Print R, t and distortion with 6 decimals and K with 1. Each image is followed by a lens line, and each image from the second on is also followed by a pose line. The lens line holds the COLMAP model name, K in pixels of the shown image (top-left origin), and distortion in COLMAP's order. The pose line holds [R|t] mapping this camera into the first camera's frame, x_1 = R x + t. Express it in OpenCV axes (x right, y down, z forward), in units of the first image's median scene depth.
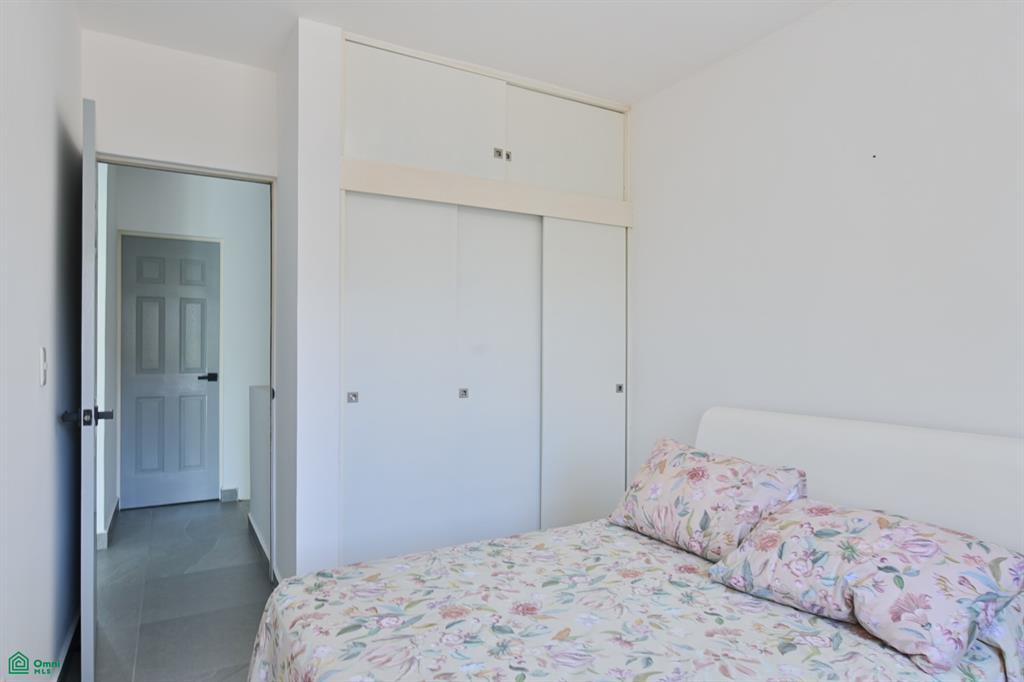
lens RADIAL K [[607.7, 0, 510.2], [0, 607.7, 344.6], [0, 0, 1]] dist [-0.000416, 0.001614]
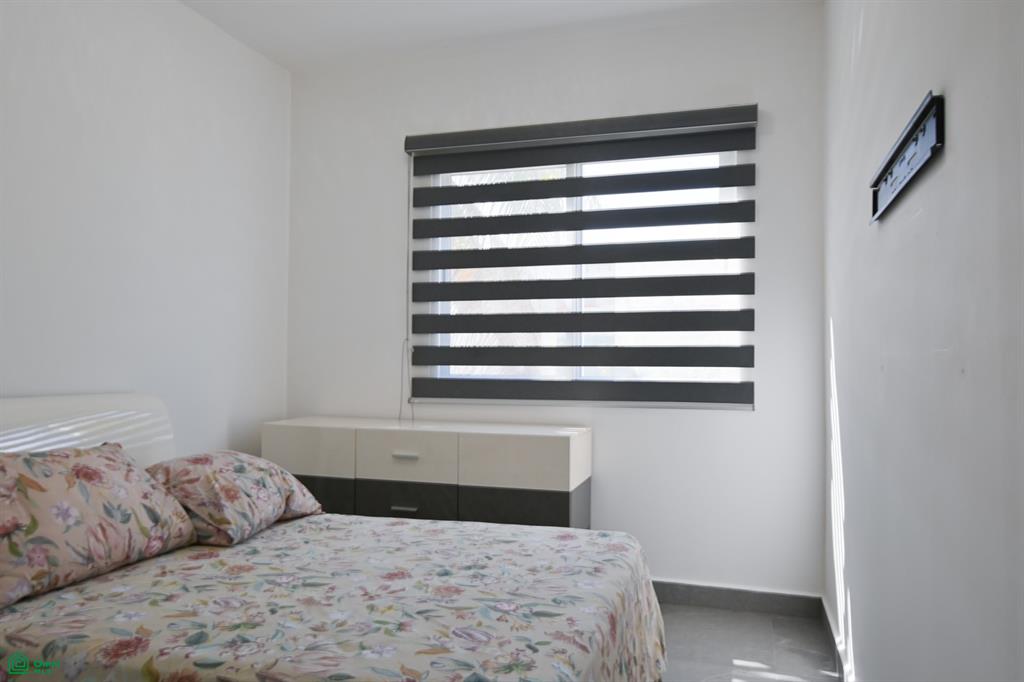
lens RADIAL K [[742.3, 0, 511.1], [0, 742.3, 342.7], [0, 0, 1]] dist [-0.001117, -0.000581]
pose [[-0.682754, 0.009391, 0.730588, -0.797699], [-0.012350, 0.999626, -0.024391, 0.077084], [-0.730544, -0.025676, -0.682383, 1.392195]]
